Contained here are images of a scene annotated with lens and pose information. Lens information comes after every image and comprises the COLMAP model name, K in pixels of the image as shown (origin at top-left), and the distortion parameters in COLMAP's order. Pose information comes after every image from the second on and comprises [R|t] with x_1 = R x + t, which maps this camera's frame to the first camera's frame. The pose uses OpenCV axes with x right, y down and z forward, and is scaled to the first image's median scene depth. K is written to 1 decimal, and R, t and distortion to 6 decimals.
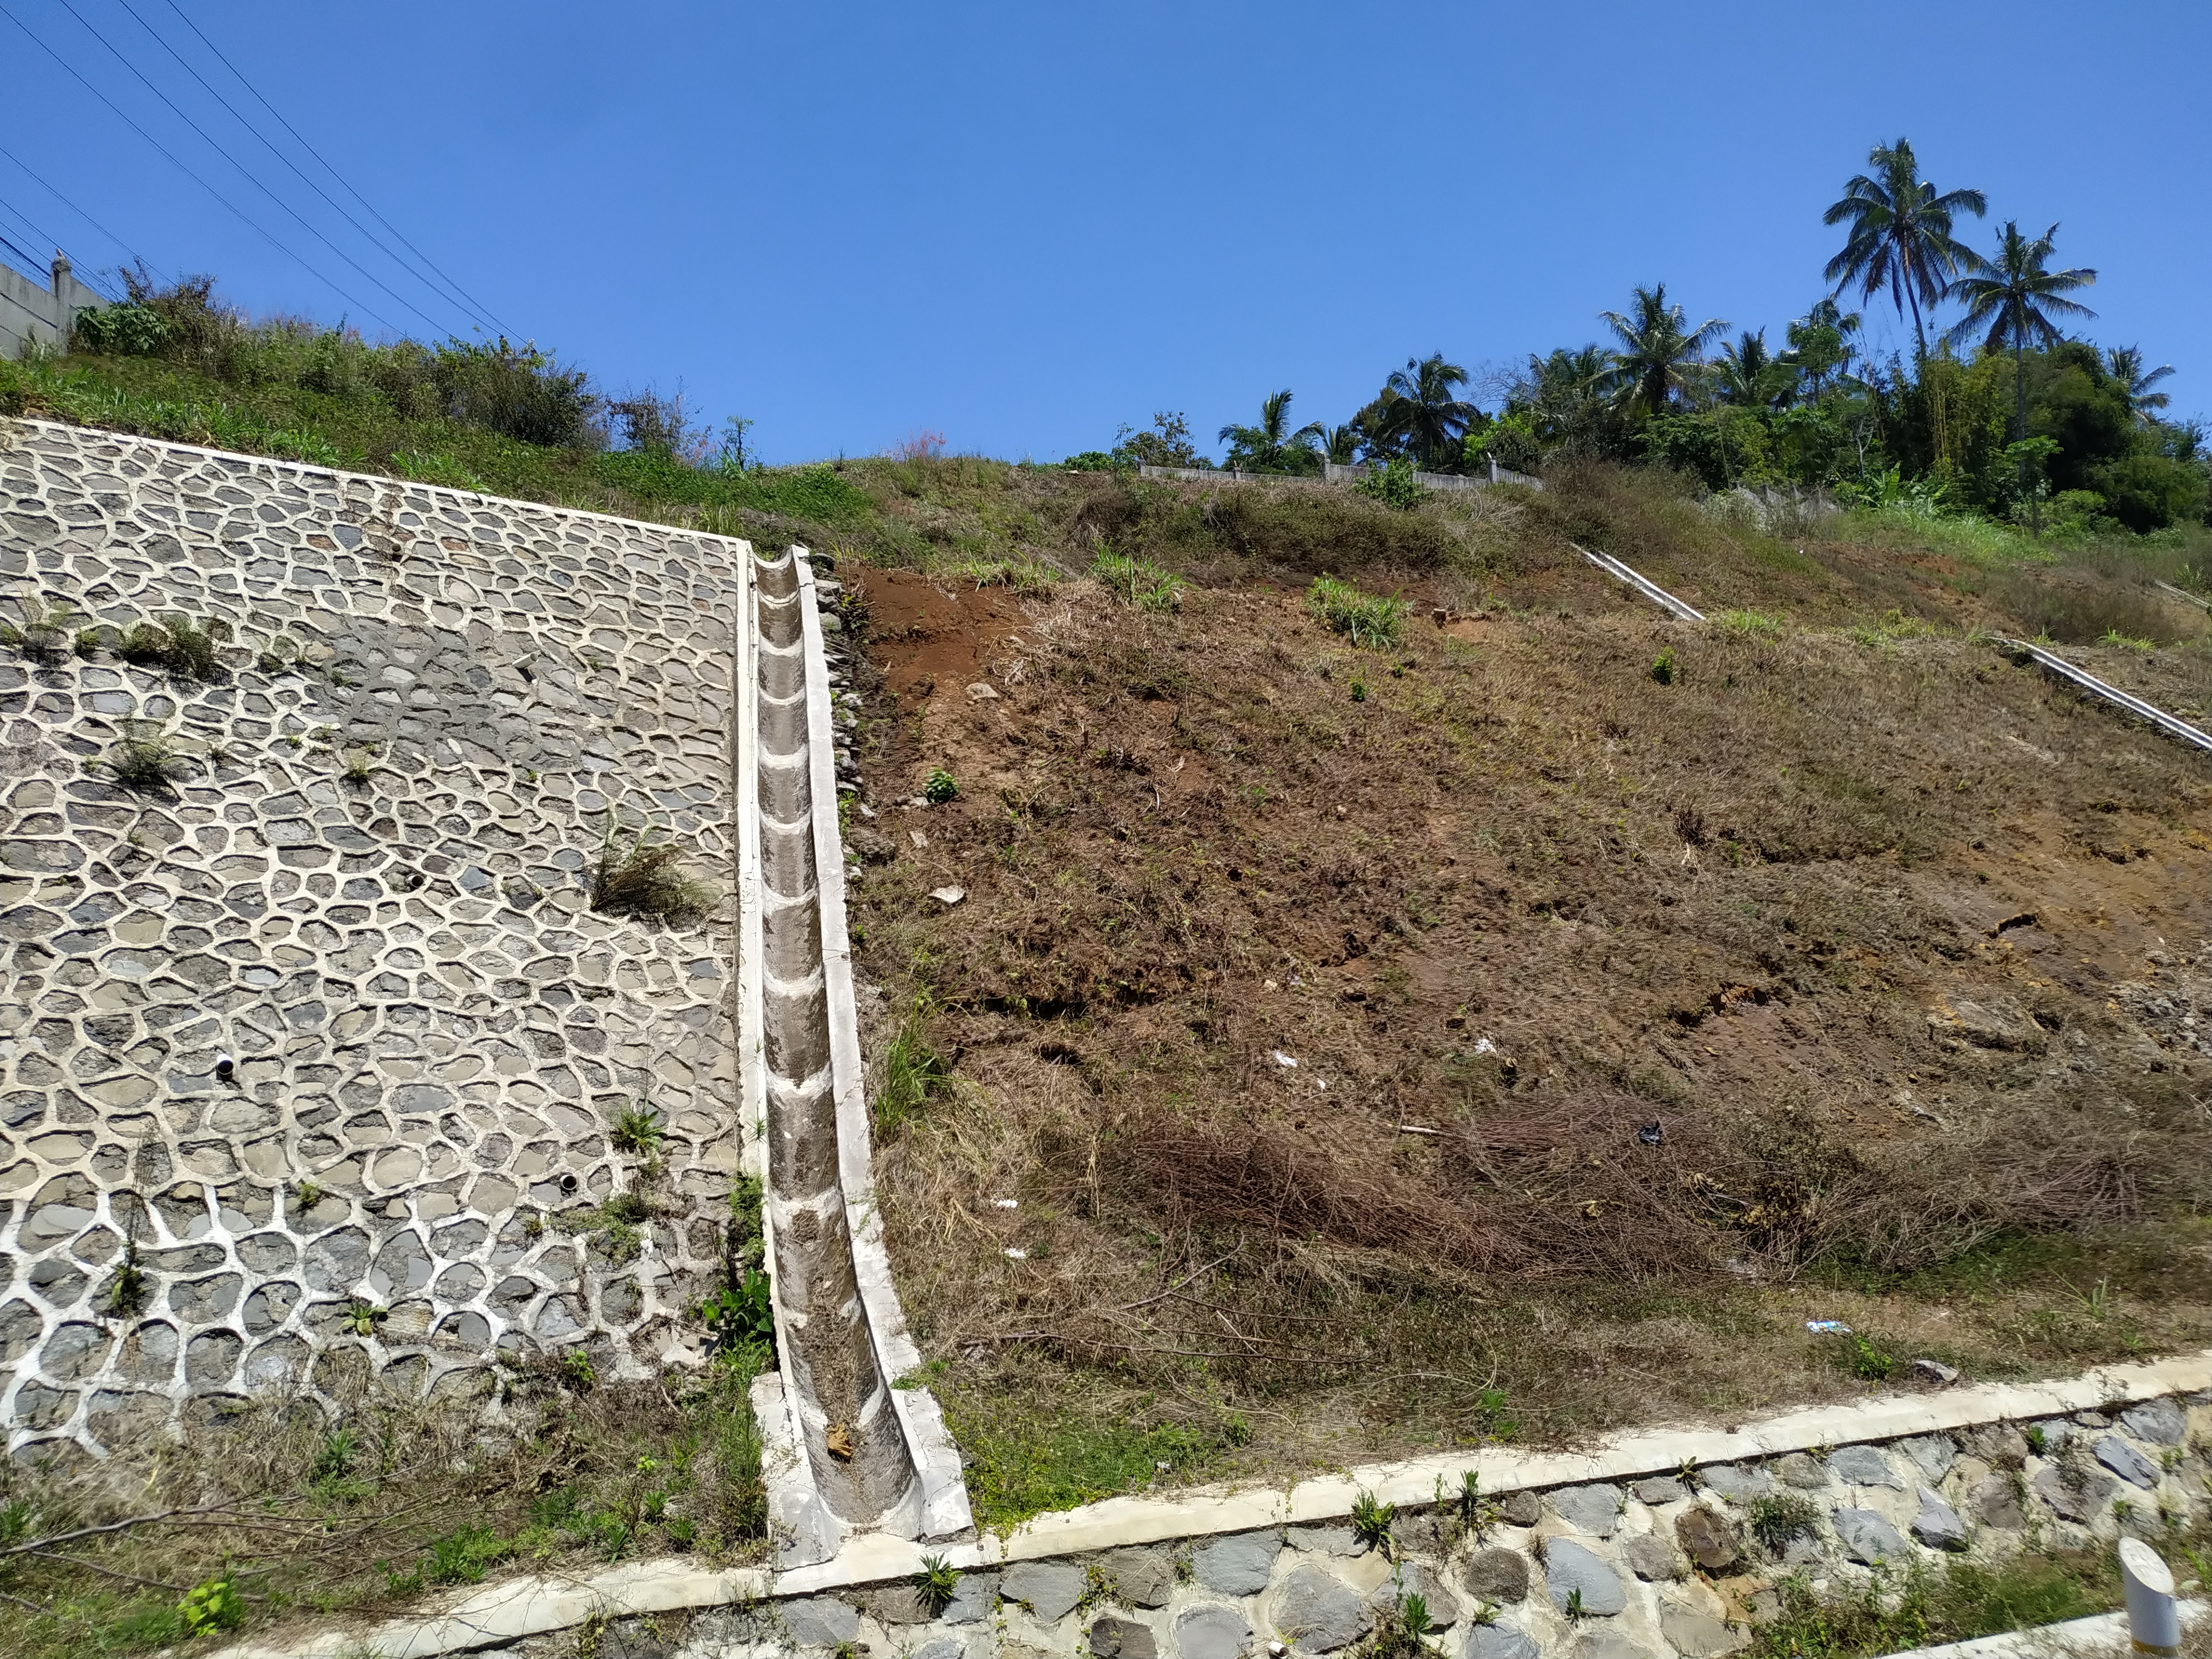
lens RADIAL K [[1759.0, 0, 1106.0], [0, 1759.0, 829.5], [0, 0, 1]] dist [0.058136, -0.120023]
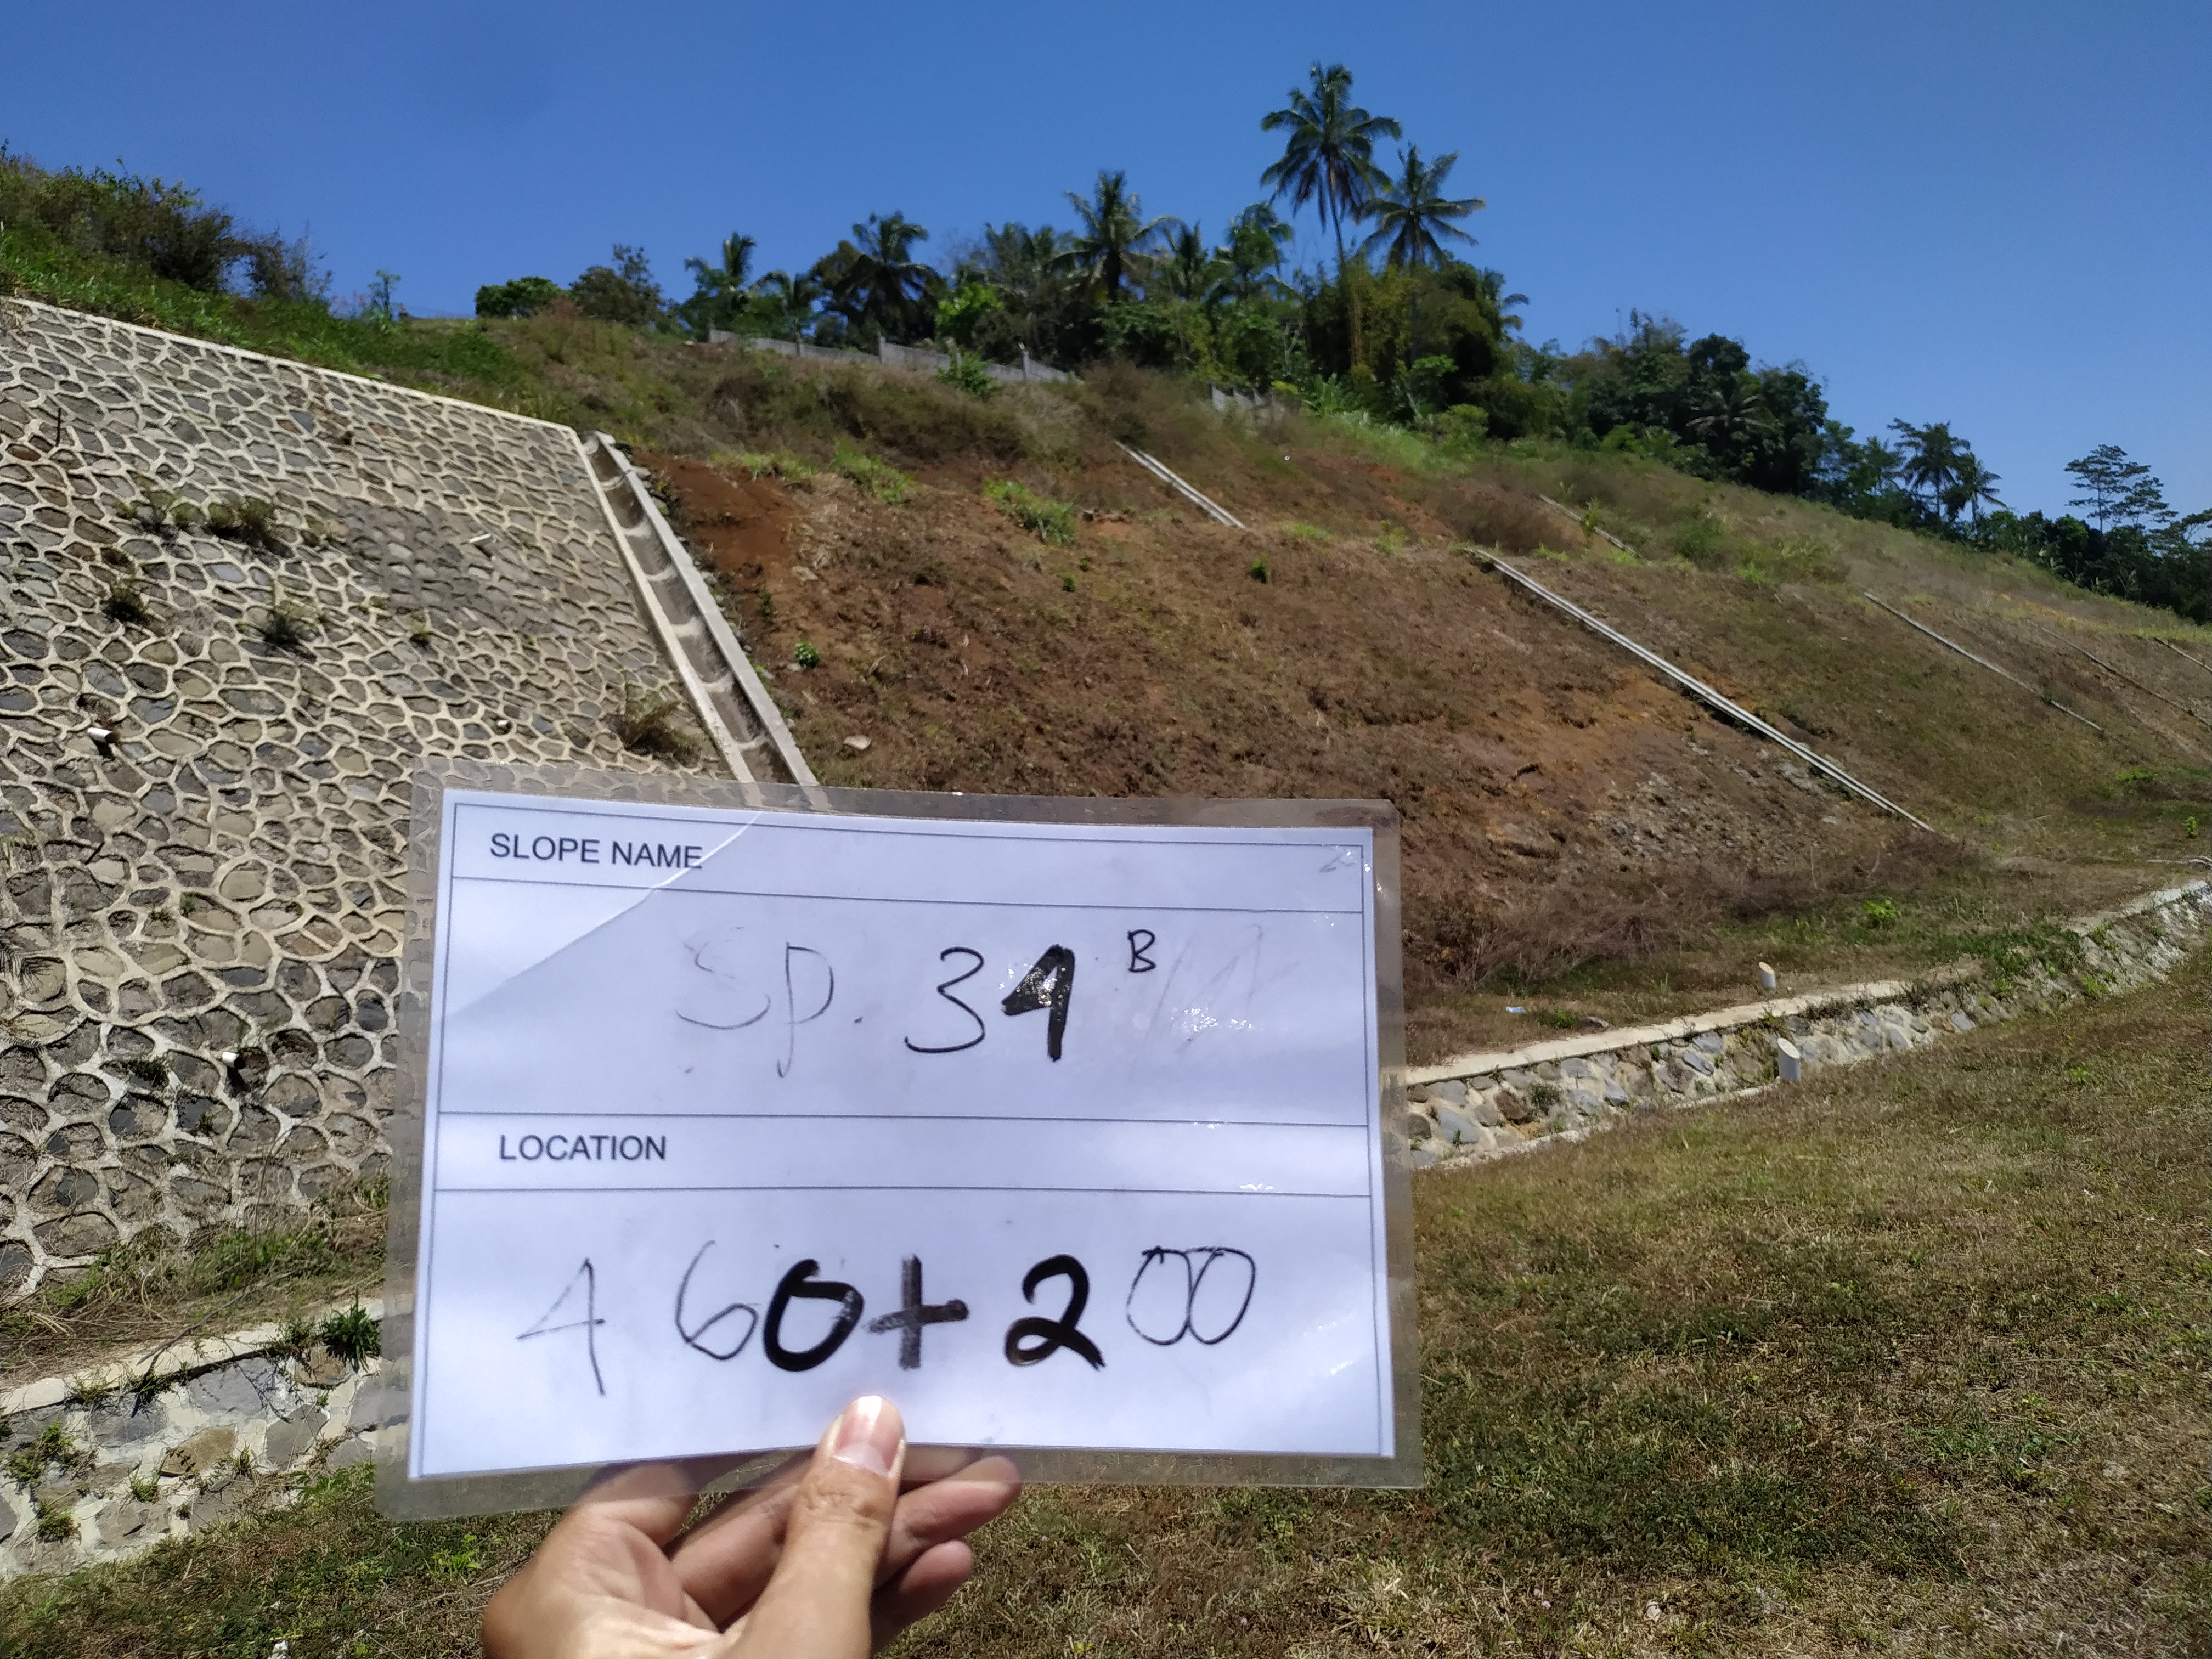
lens RADIAL K [[1759.0, 0, 1106.0], [0, 1759.0, 829.5], [0, 0, 1]] dist [0.058136, -0.120023]
pose [[0.947057, -0.005181, 0.321024, -0.294549], [-0.021580, 0.996581, 0.079749, -0.005446], [-0.320340, -0.082455, 0.943707, -0.252231]]
